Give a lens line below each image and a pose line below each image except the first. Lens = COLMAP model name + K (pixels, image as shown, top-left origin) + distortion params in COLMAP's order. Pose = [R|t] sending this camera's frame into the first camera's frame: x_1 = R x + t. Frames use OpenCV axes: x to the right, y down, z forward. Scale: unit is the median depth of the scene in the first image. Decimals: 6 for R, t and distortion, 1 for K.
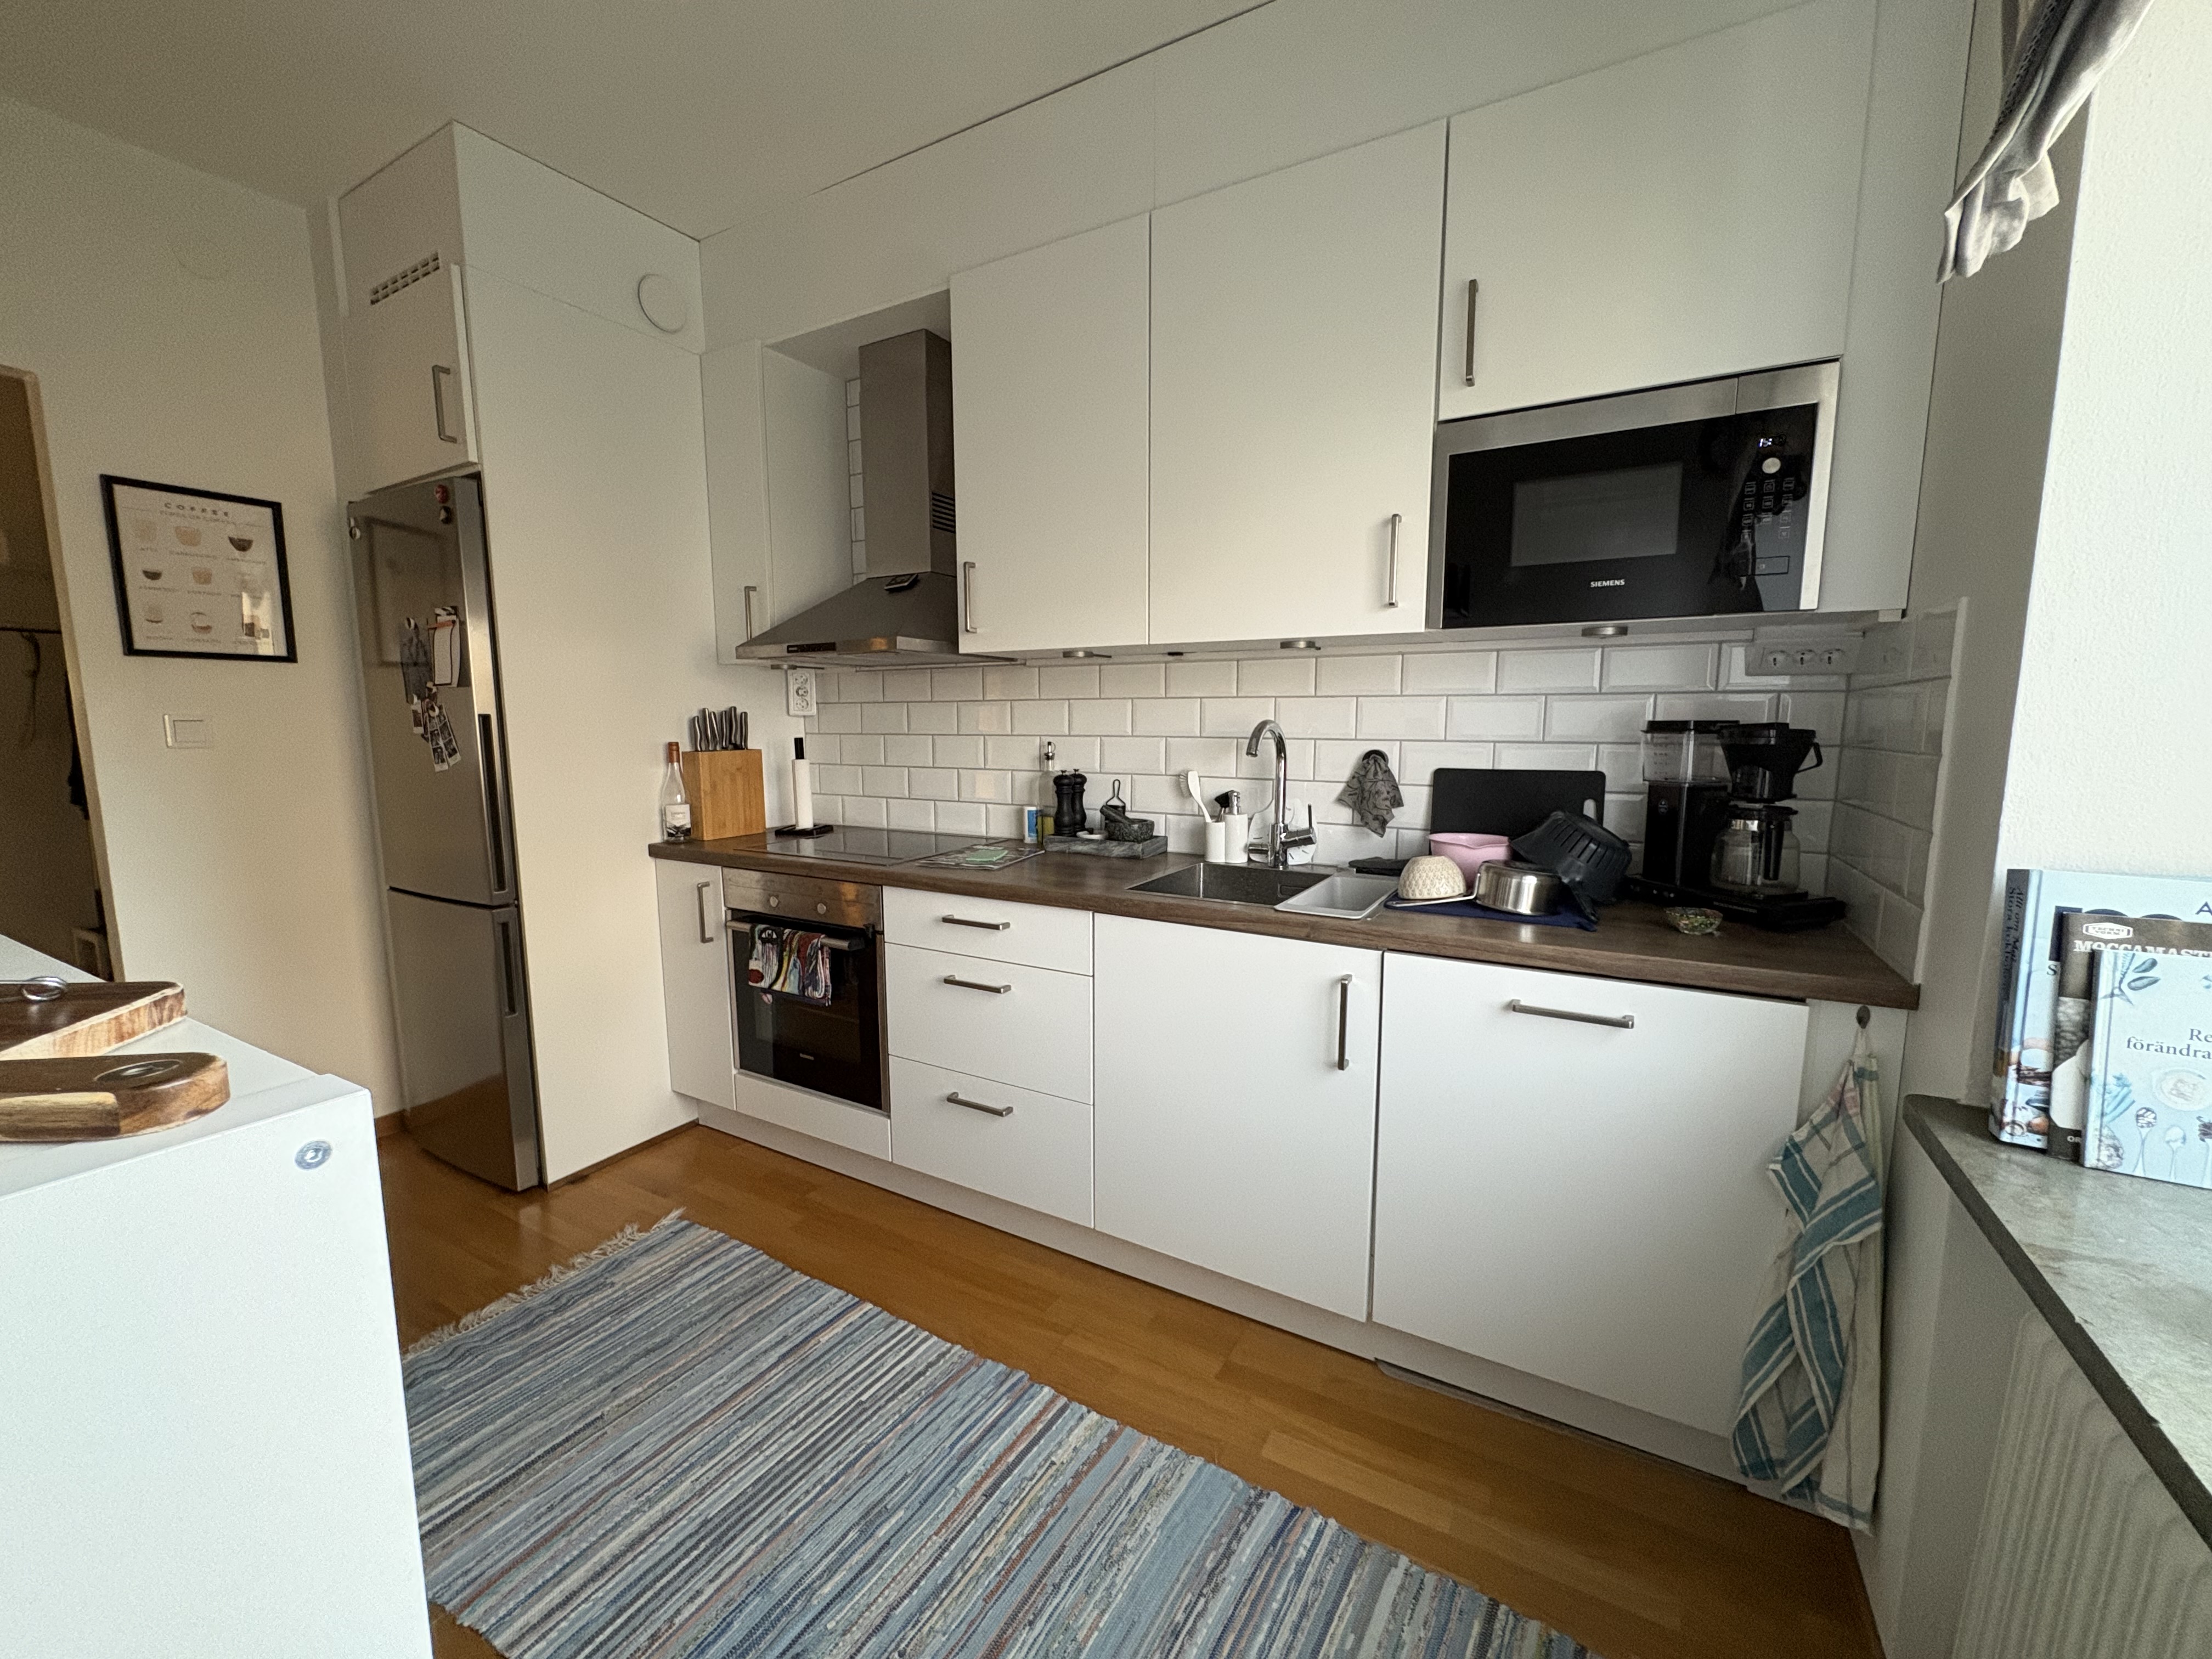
lens RADIAL K [[895.1, 0, 1106.0], [0, 895.1, 829.5], [0, 0, 1]] dist [-0.002017, -0.000197]
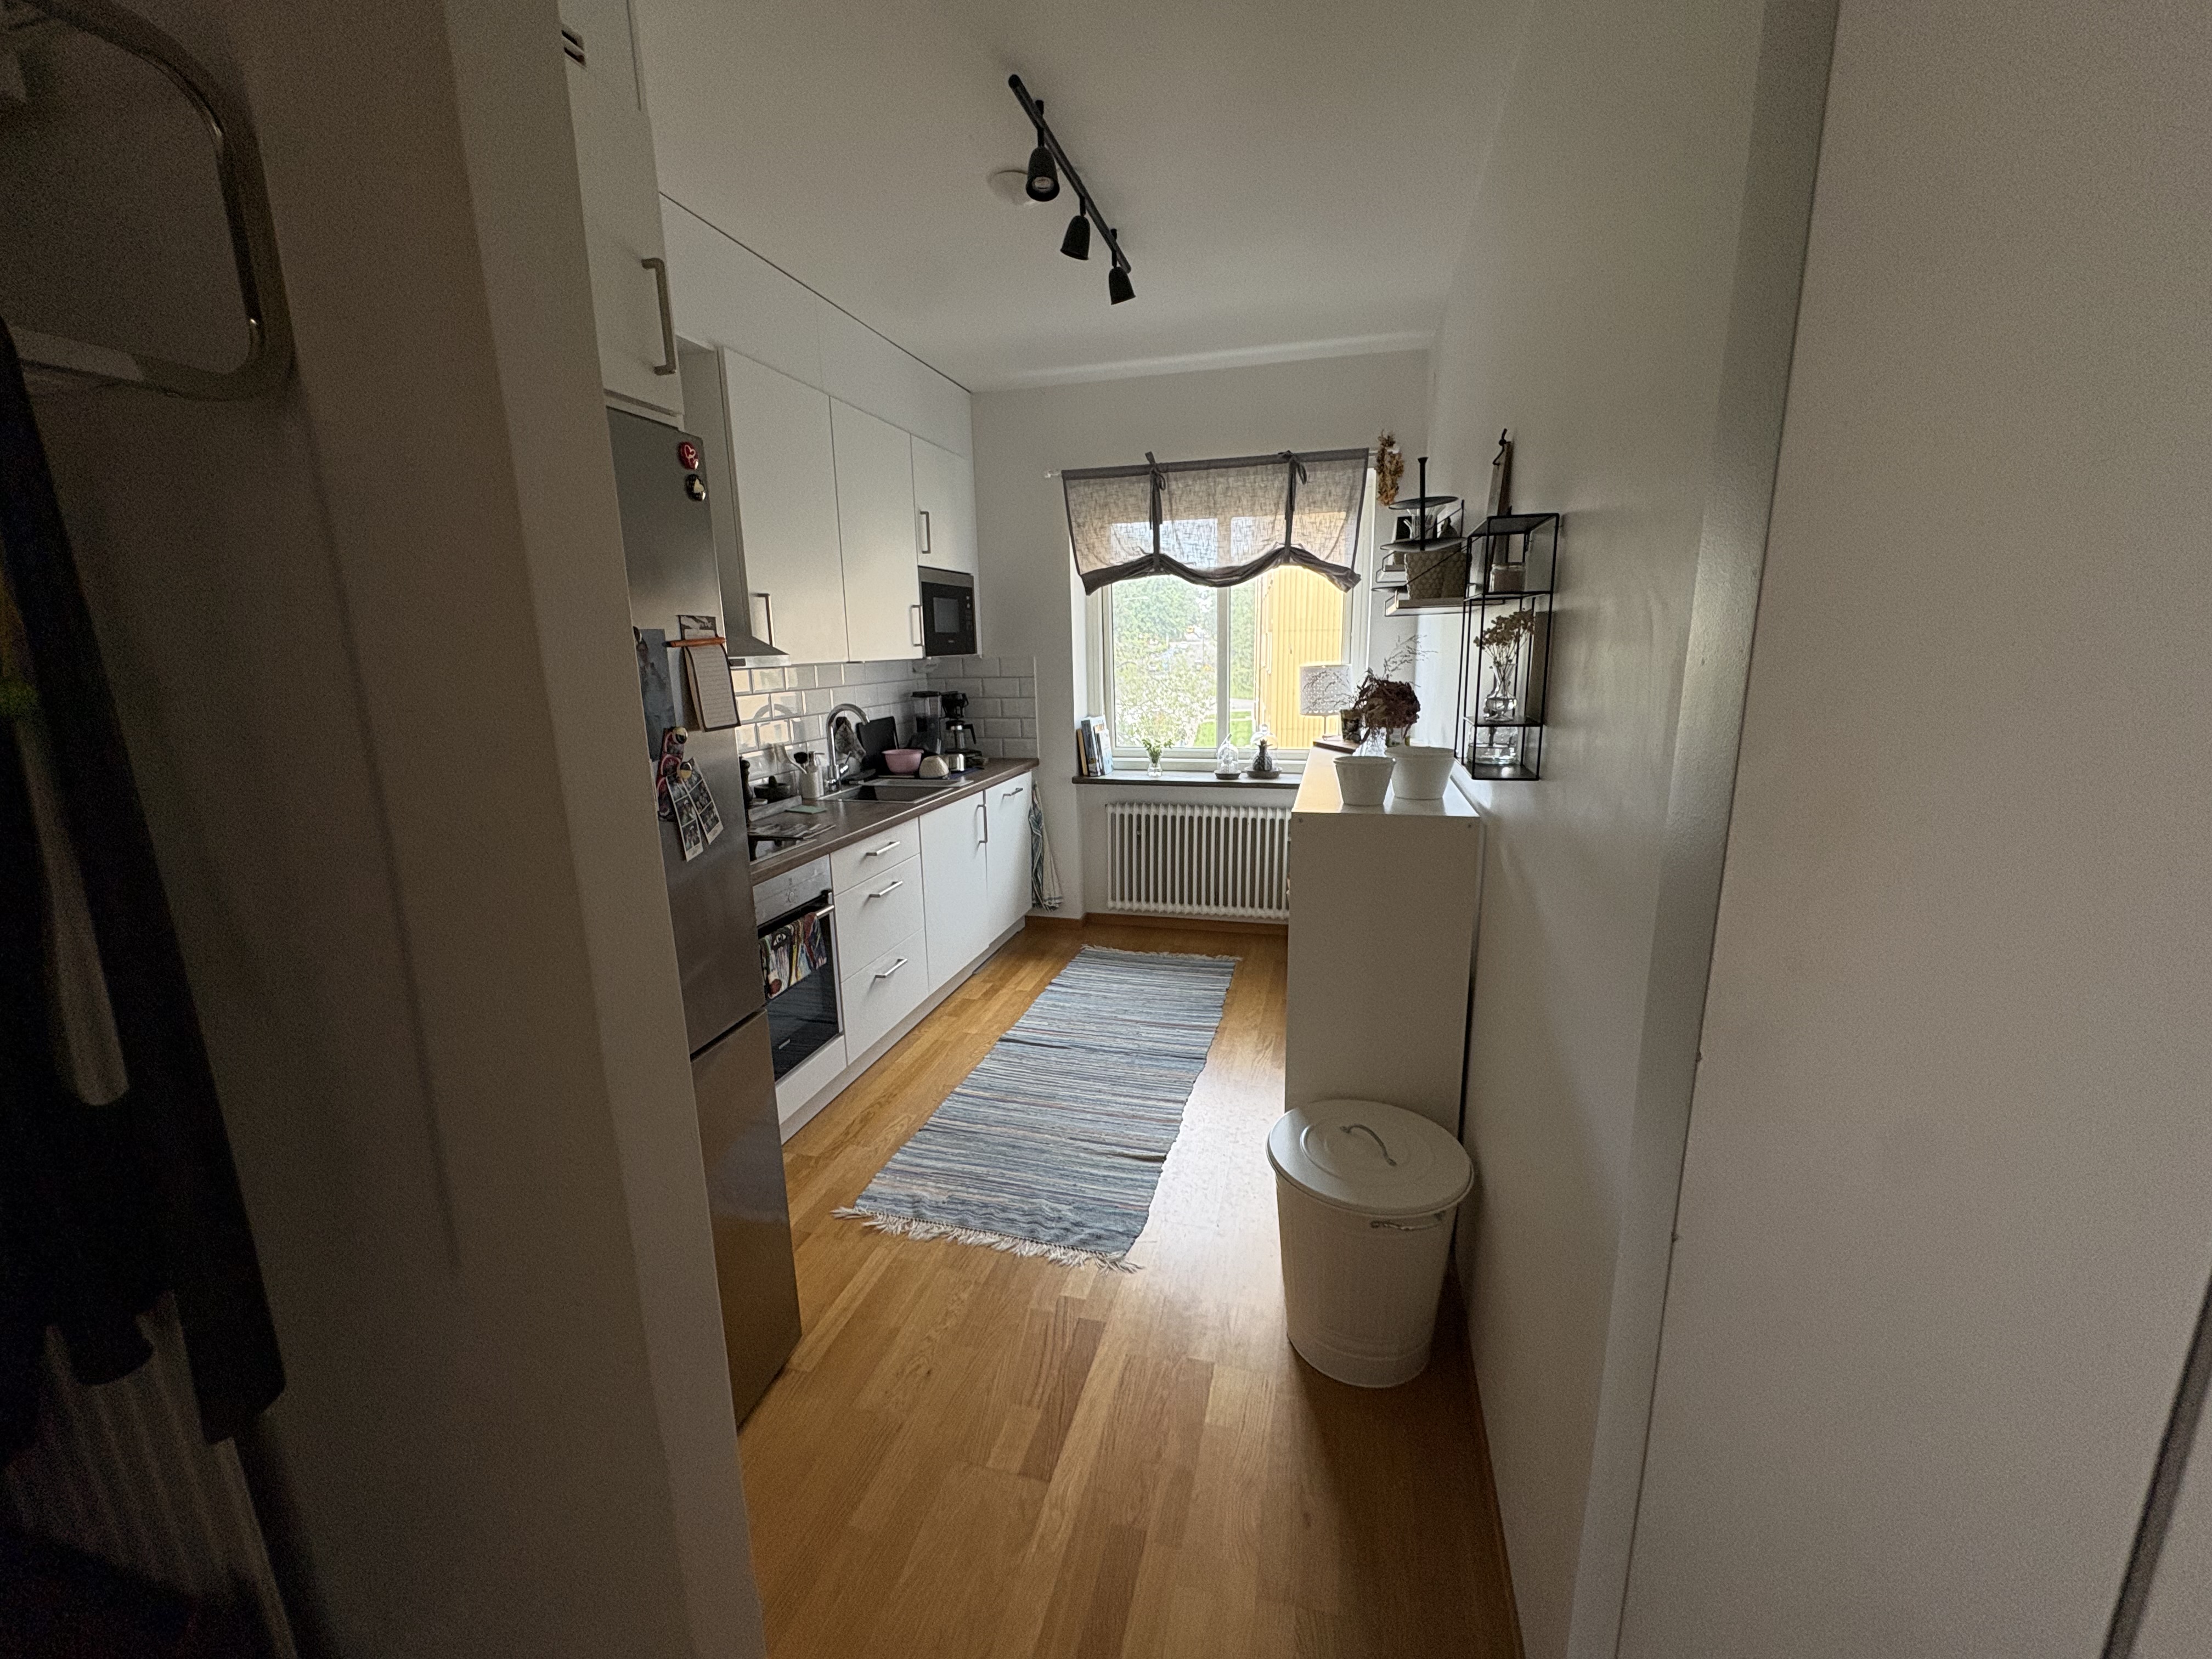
lens RADIAL K [[895.1, 0, 1106.0], [0, 895.1, 829.5], [0, 0, 1]] dist [-0.002017, -0.000197]
pose [[-0.266712, -0.193400, 0.944172, -1.482219], [0.135869, 0.962330, 0.235501, -0.206224], [-0.954151, 0.191095, -0.230388, 0.875559]]
